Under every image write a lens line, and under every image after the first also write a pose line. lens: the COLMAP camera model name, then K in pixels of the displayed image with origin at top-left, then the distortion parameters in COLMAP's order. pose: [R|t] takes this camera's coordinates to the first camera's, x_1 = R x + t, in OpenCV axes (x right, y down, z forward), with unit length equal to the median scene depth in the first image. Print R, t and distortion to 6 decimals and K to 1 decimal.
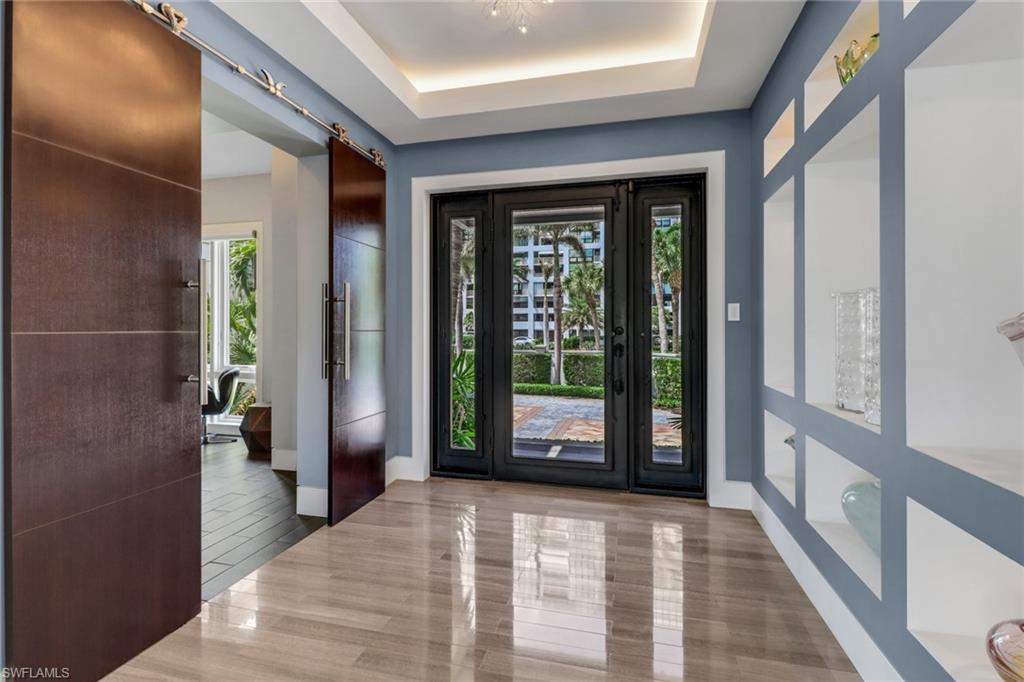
lens RADIAL K [[479.5, 0, 506.4], [0, 479.5, 326.8], [0, 0, 1]] dist [0.014516, -0.013724]
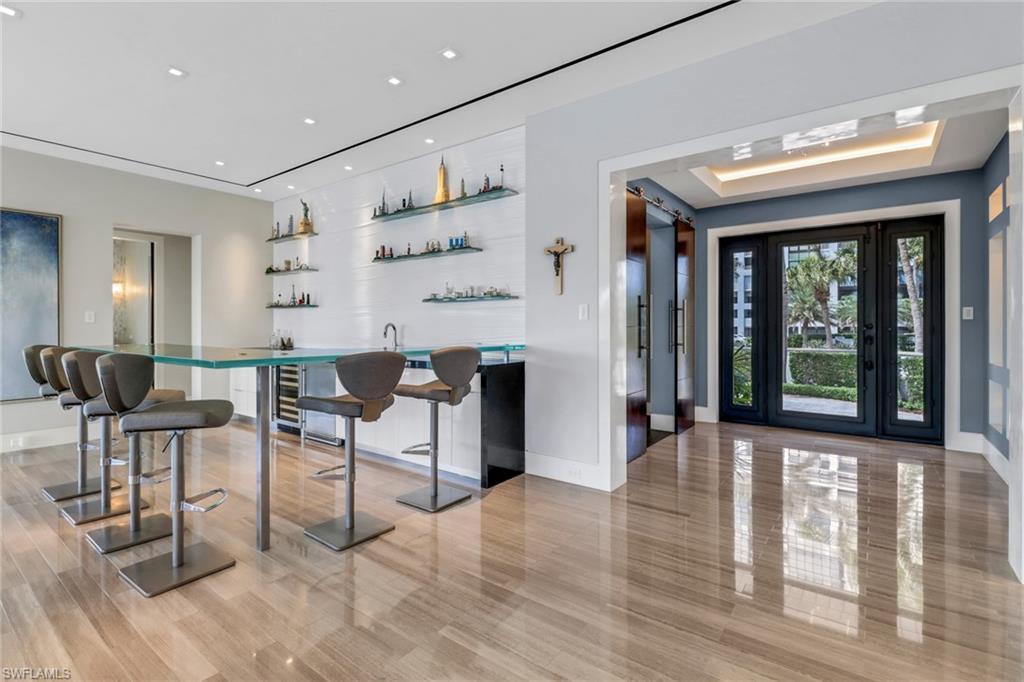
lens RADIAL K [[479.5, 0, 506.4], [0, 479.5, 326.8], [0, 0, 1]] dist [0.014516, -0.013724]
pose [[0.922789, -0.000210, -0.385307, -0.214780], [0.002440, 0.999983, 0.005298, -0.001764], [0.385299, -0.005829, 0.922773, -0.754855]]
